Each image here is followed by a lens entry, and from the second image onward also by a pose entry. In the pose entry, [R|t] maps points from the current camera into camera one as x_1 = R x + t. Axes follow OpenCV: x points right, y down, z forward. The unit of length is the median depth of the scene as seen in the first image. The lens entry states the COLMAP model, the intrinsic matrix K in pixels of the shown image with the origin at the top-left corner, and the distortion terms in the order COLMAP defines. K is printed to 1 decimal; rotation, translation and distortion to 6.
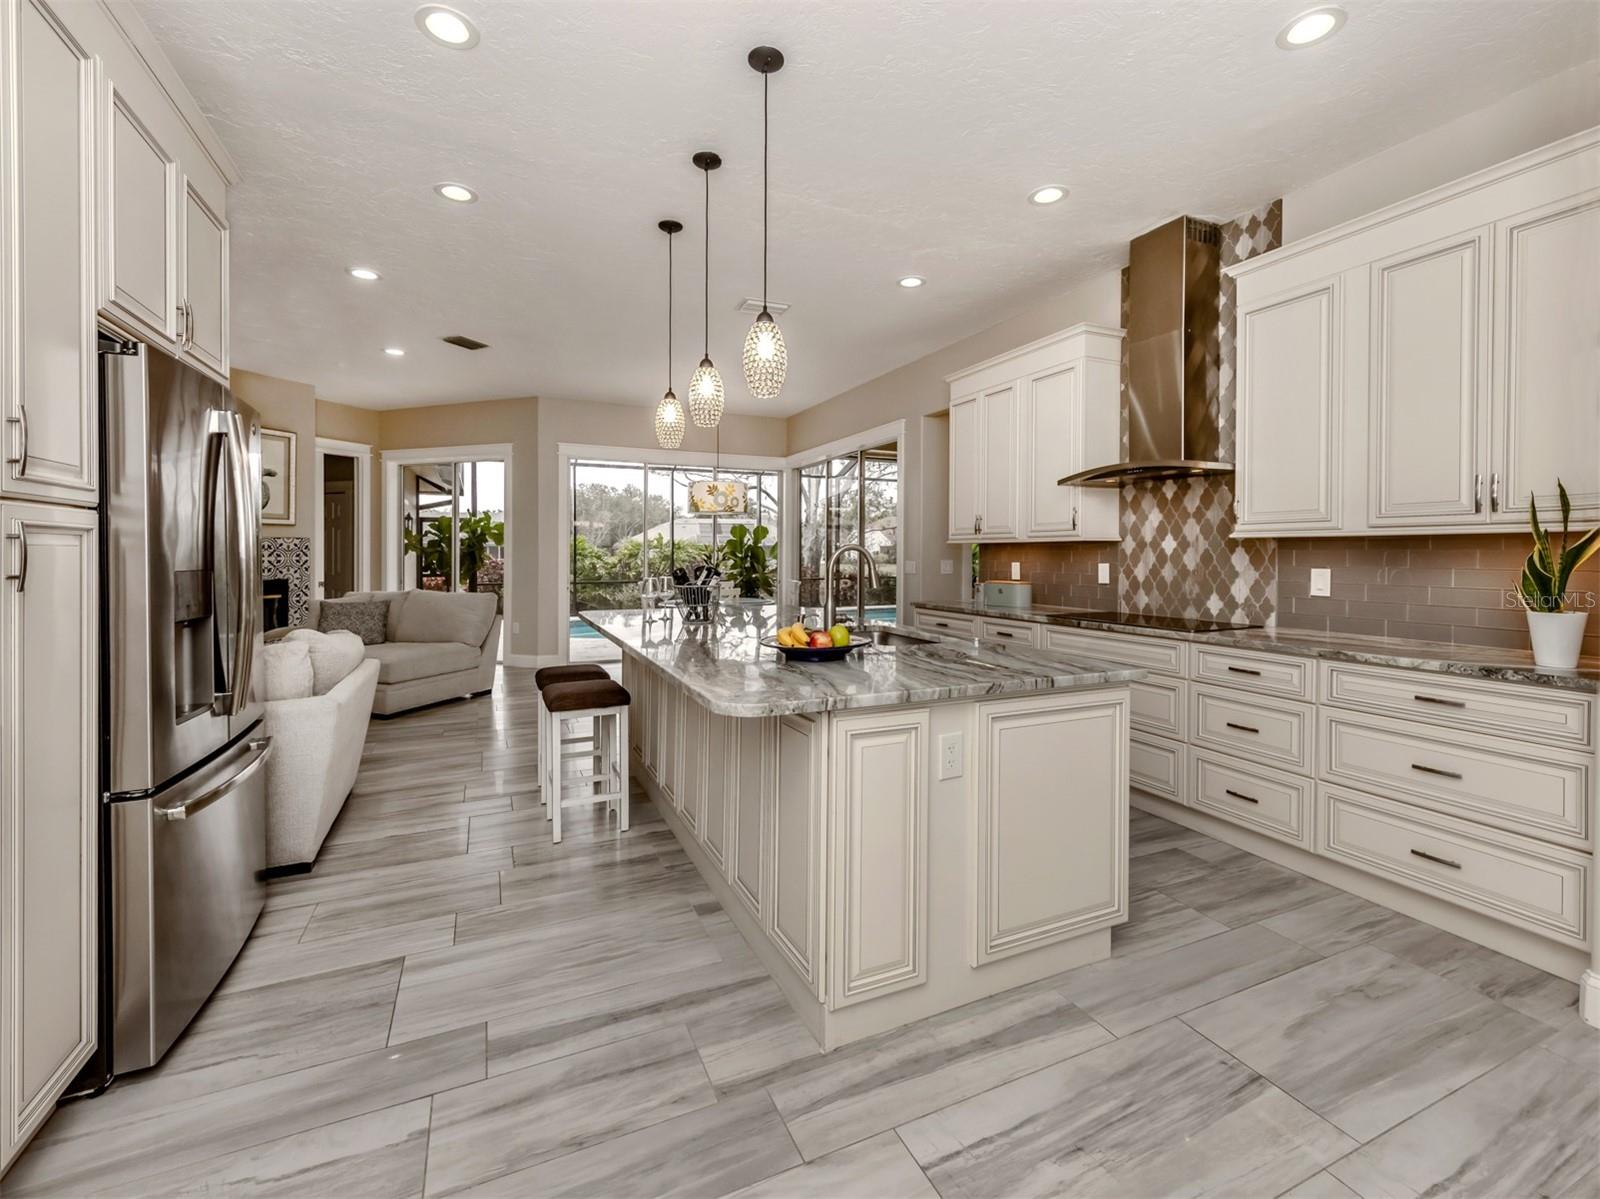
lens RADIAL K [[690.2, 0, 797.2], [0, 690.2, 582.0], [0, 0, 1]] dist [0.010508, -0.001380]
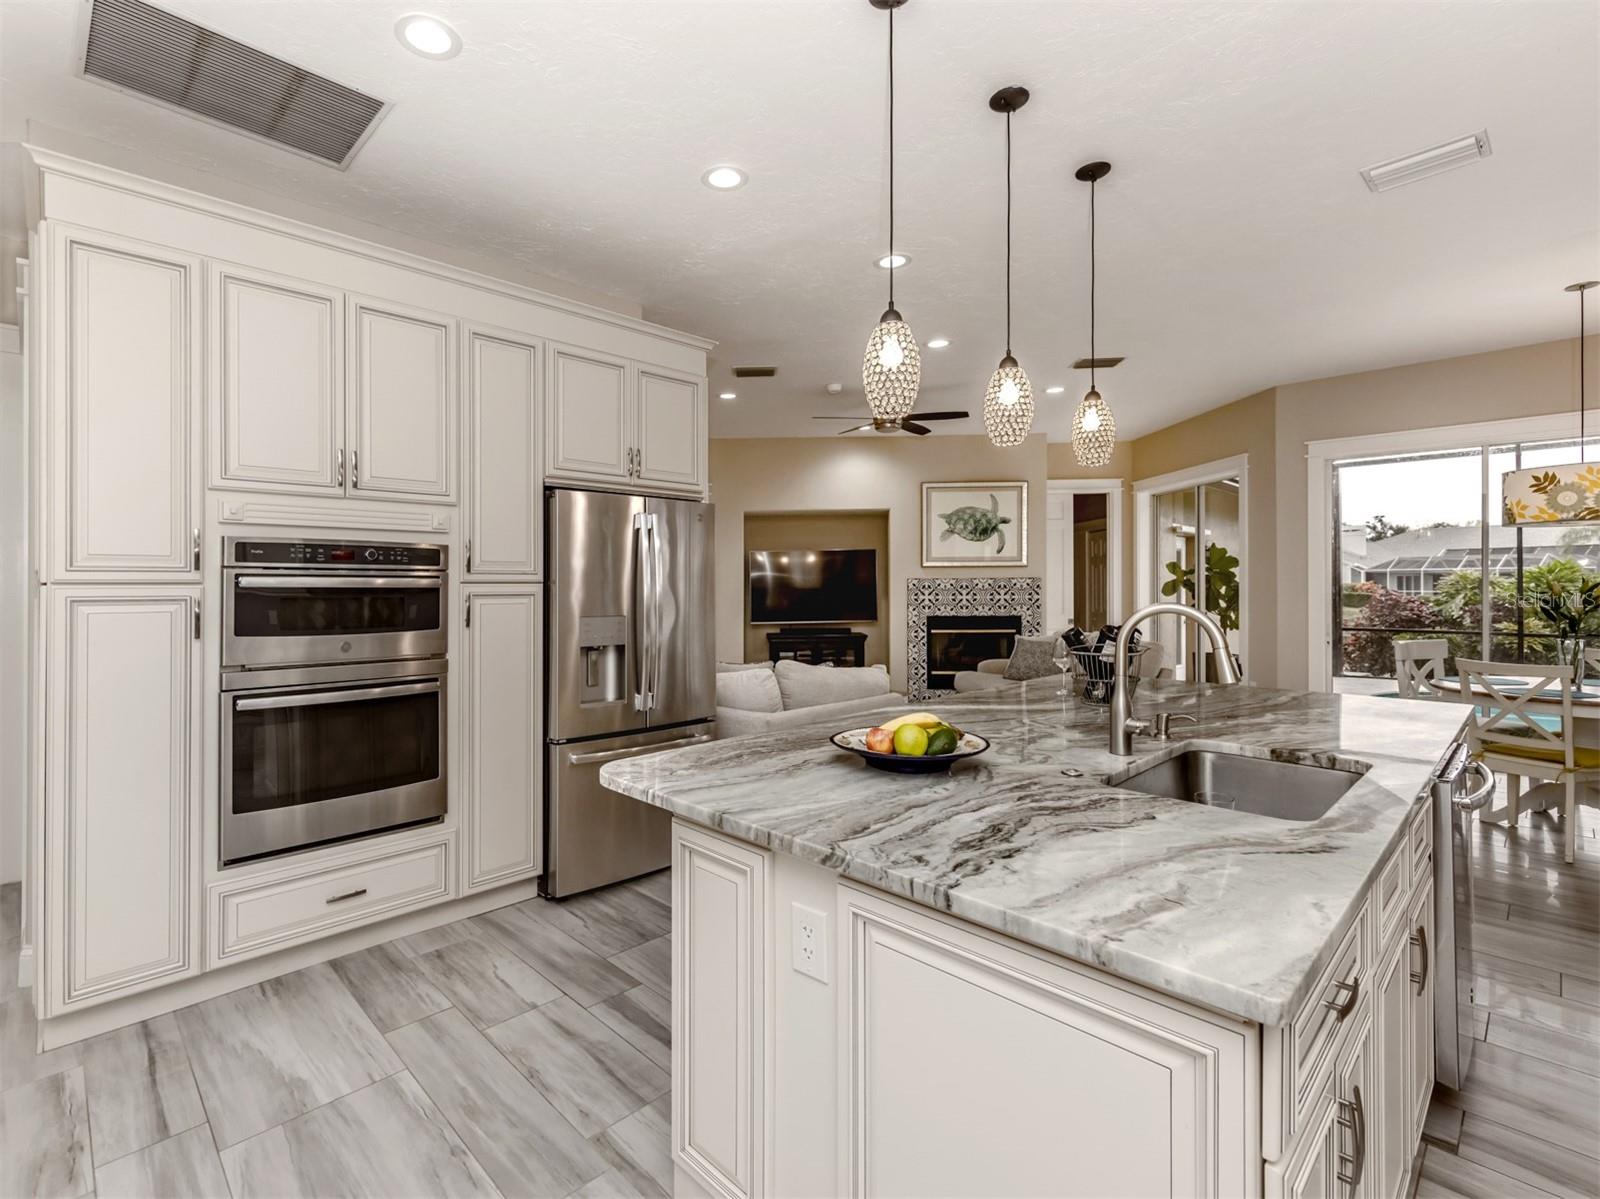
lens RADIAL K [[746.4, 0, 717.3], [0, 746.4, 597.5], [0, 0, 1]] dist [0.008640, -0.001753]
pose [[0.311132, 0.014170, -0.950261, 0.438234], [-0.035938, 0.999349, 0.003136, -0.036997], [0.949687, 0.033175, 0.311438, 0.345391]]
